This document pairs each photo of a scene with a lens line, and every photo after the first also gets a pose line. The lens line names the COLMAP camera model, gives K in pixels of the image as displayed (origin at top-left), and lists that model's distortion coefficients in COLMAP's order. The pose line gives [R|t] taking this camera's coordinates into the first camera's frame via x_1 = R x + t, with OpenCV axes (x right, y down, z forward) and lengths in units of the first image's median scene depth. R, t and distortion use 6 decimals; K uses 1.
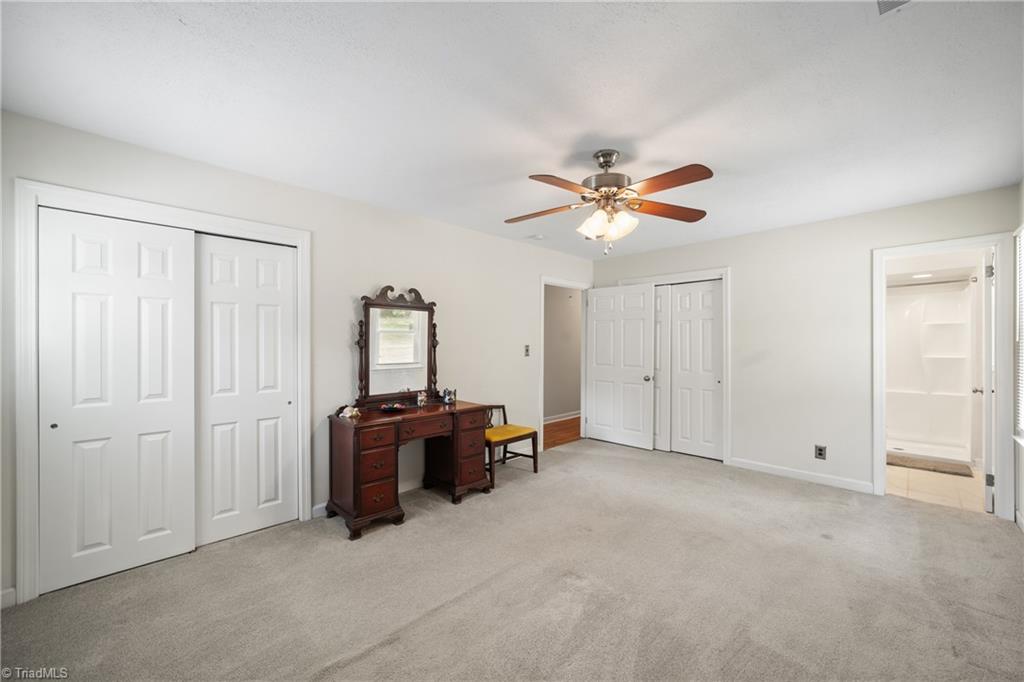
lens RADIAL K [[416.6, 0, 516.0], [0, 416.6, 345.1], [0, 0, 1]] dist [-0.002814, 0.000177]
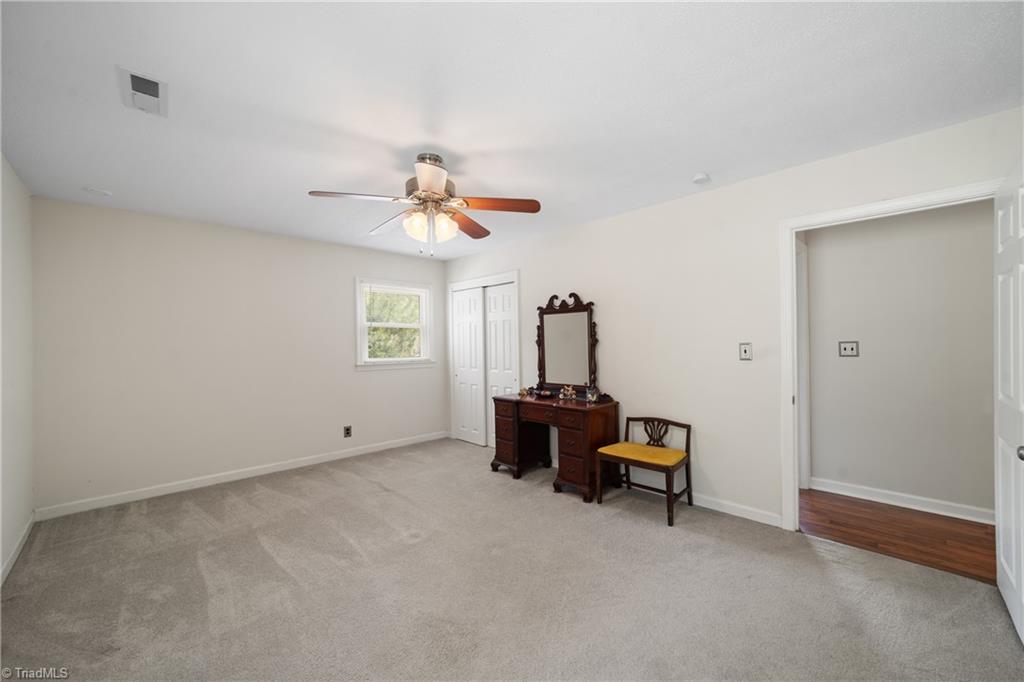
lens RADIAL K [[395.3, 0, 511.0], [0, 395.3, 347.1], [0, 0, 1]] dist [-0.007438, 0.001210]
pose [[-0.027498, 0.009949, -0.999572, 0.787793], [0.006999, 0.999928, 0.009760, -0.002220], [0.999597, -0.006727, -0.027566, 0.829406]]
